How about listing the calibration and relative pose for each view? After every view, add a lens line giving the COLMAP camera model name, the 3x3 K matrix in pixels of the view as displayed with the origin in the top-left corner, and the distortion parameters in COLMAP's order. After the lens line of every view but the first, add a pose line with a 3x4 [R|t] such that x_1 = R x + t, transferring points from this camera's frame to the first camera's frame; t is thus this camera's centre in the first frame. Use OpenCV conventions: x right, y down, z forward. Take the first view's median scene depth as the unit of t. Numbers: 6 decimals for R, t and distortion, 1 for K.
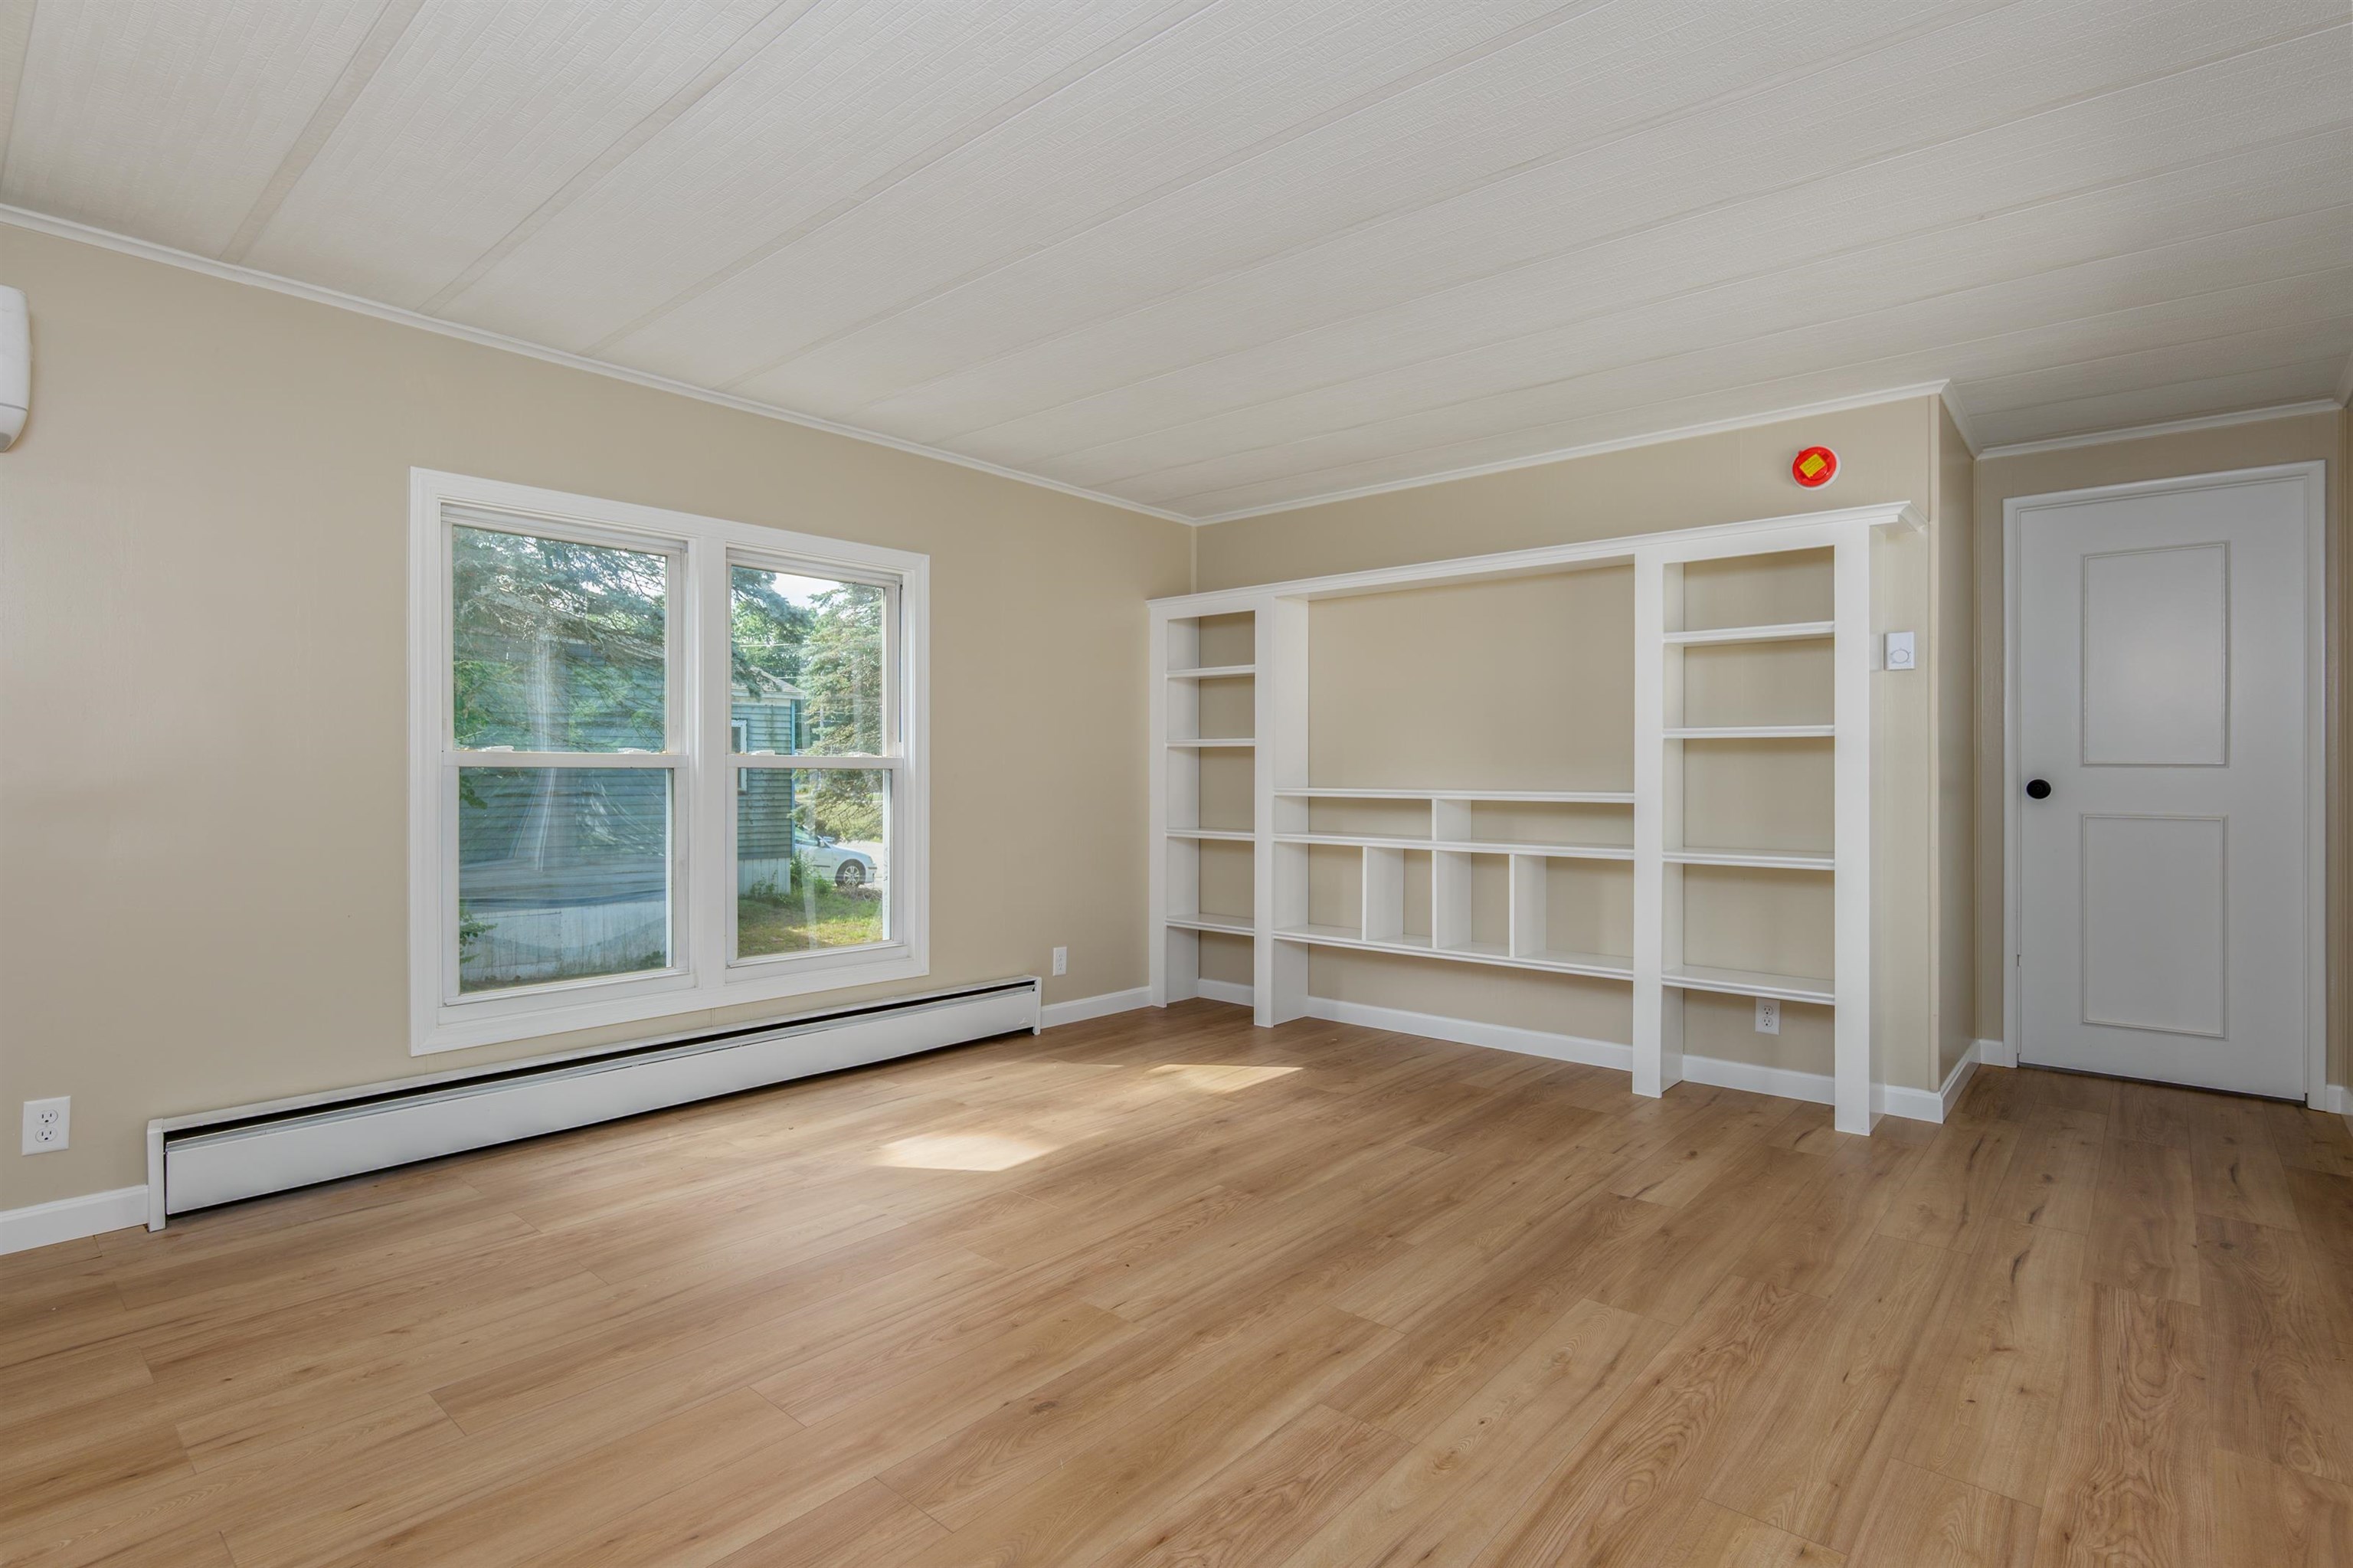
lens RADIAL K [[1136.6, 0, 1188.8], [0, 1136.6, 780.4], [0, 0, 1]] dist [-0.006507, 0.000832]
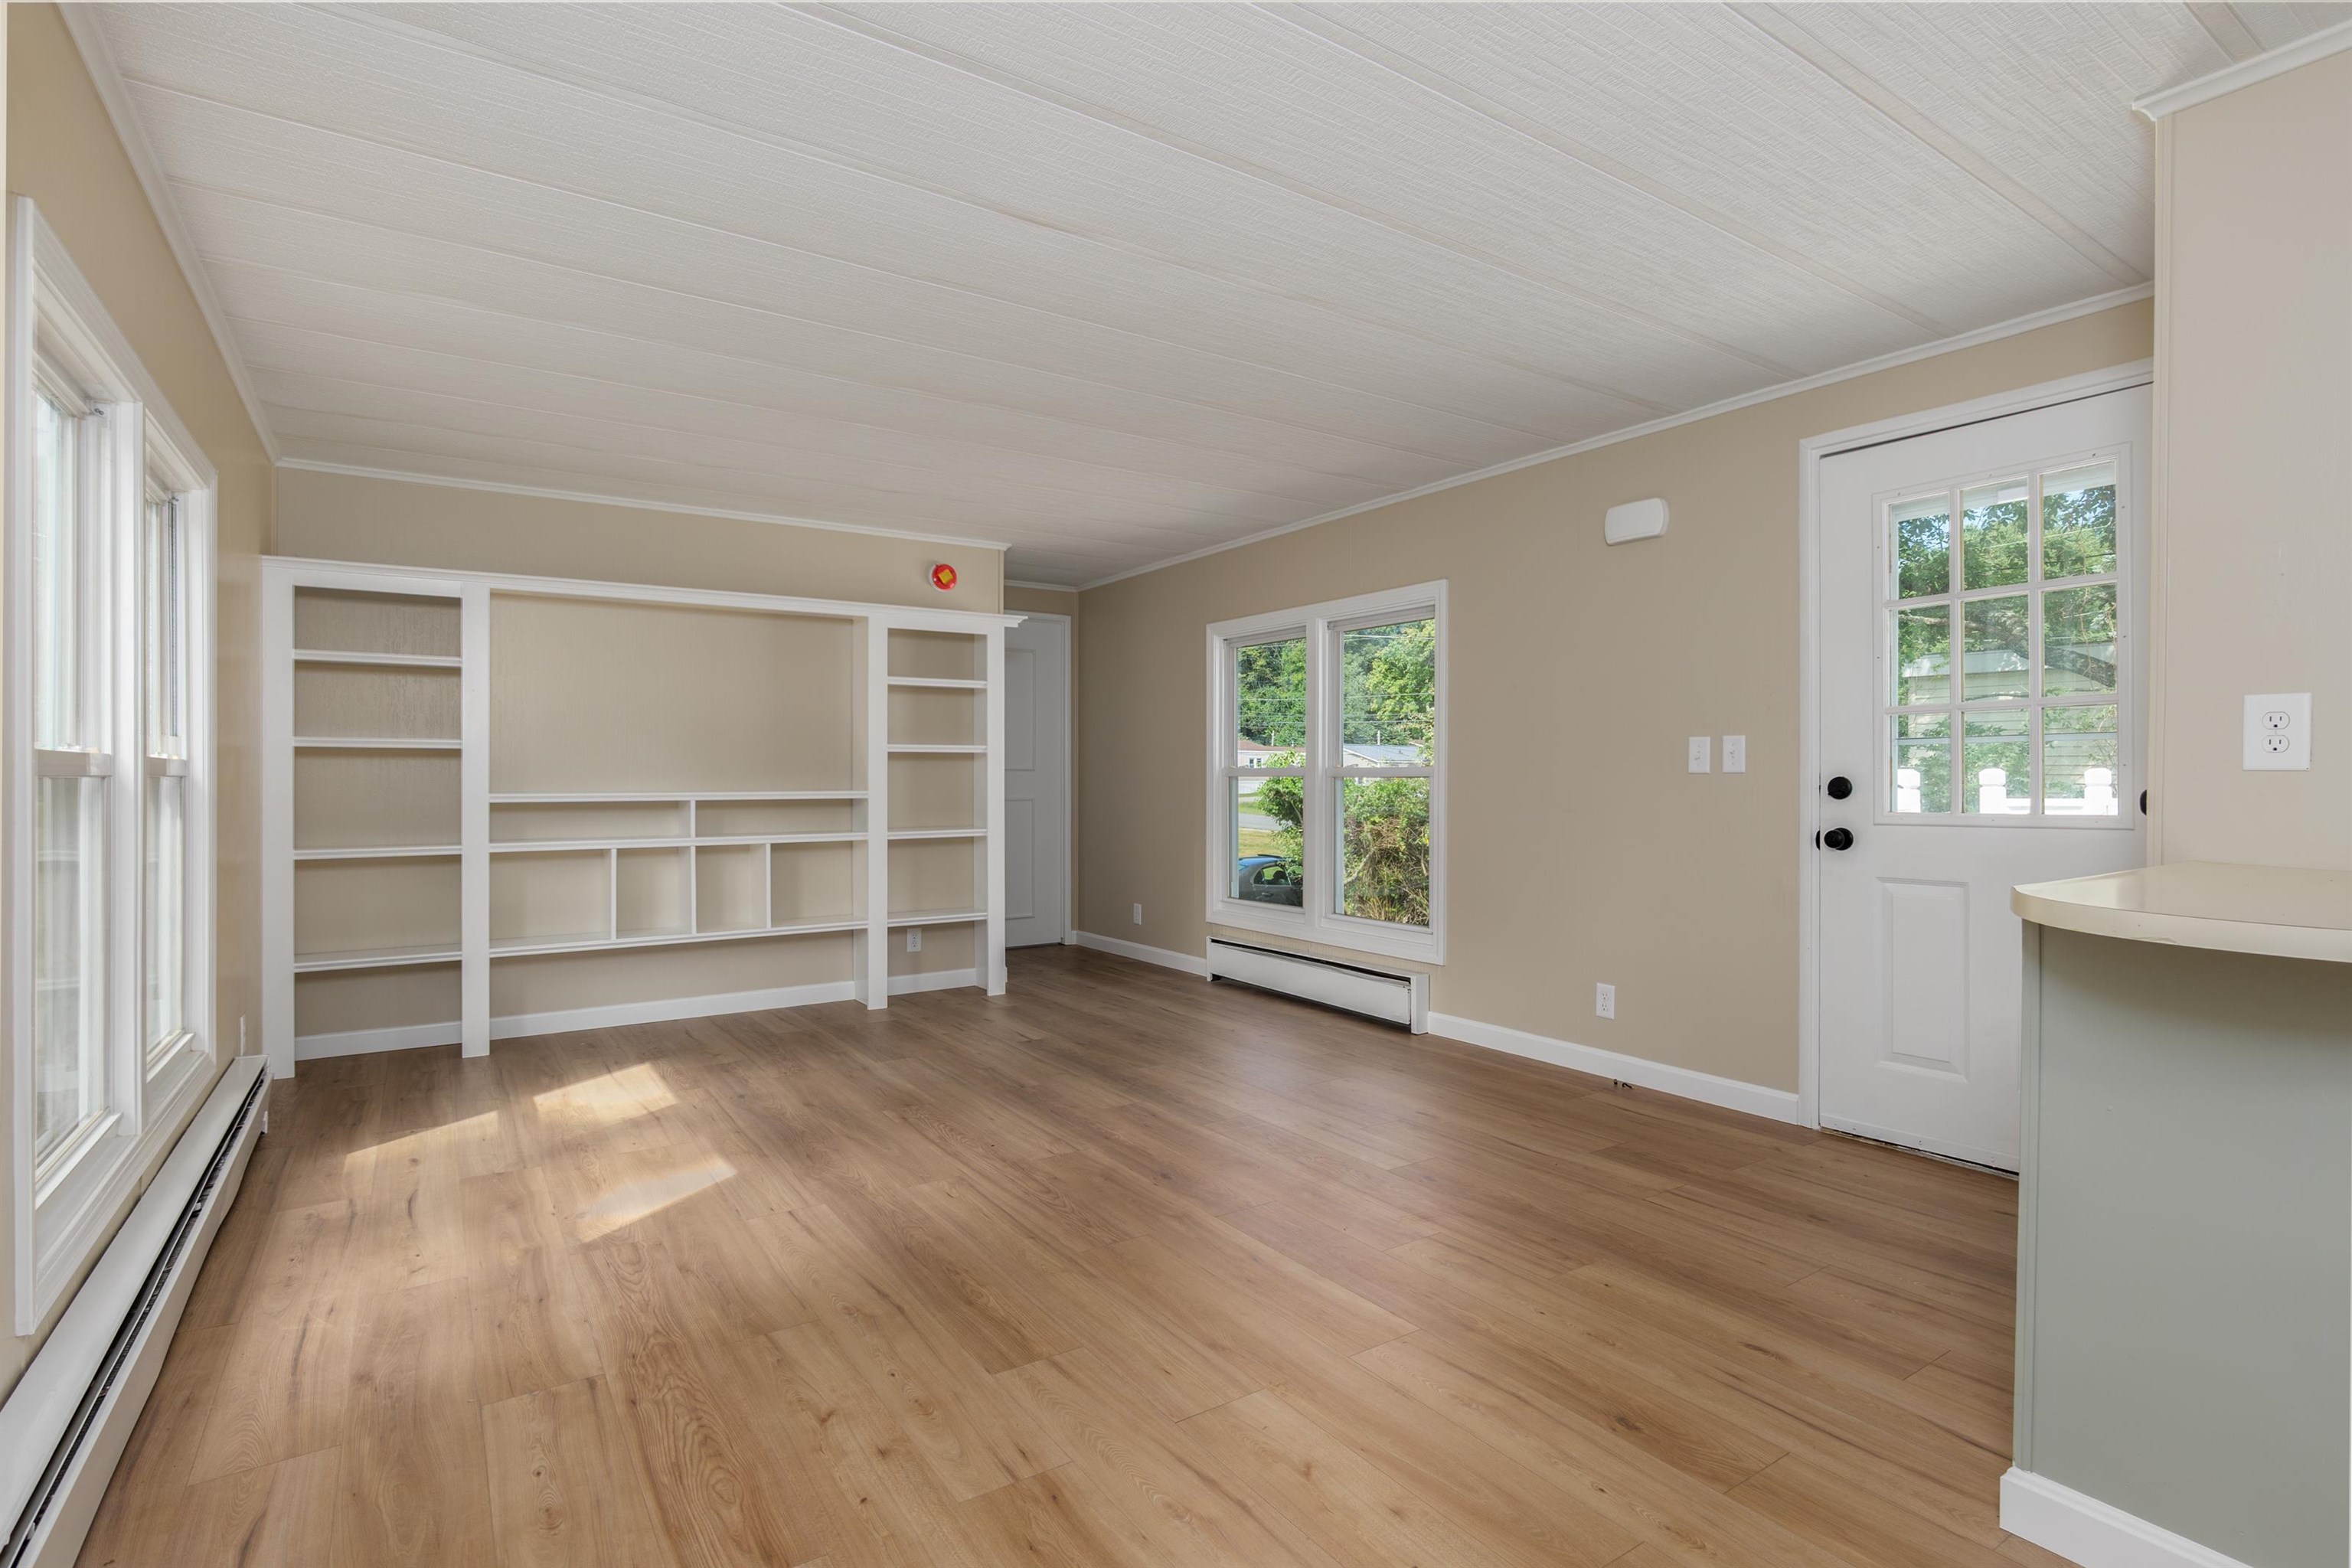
lens RADIAL K [[1136.0, 0, 1188.3], [0, 1136.0, 780.4], [0, 0, 1]] dist [-0.006507, 0.000832]
pose [[0.245456, -0.001058, 0.969407, -0.973747], [0.010763, 0.999941, -0.001634, 0.006015], [-0.969348, 0.010835, 0.245453, 0.344937]]
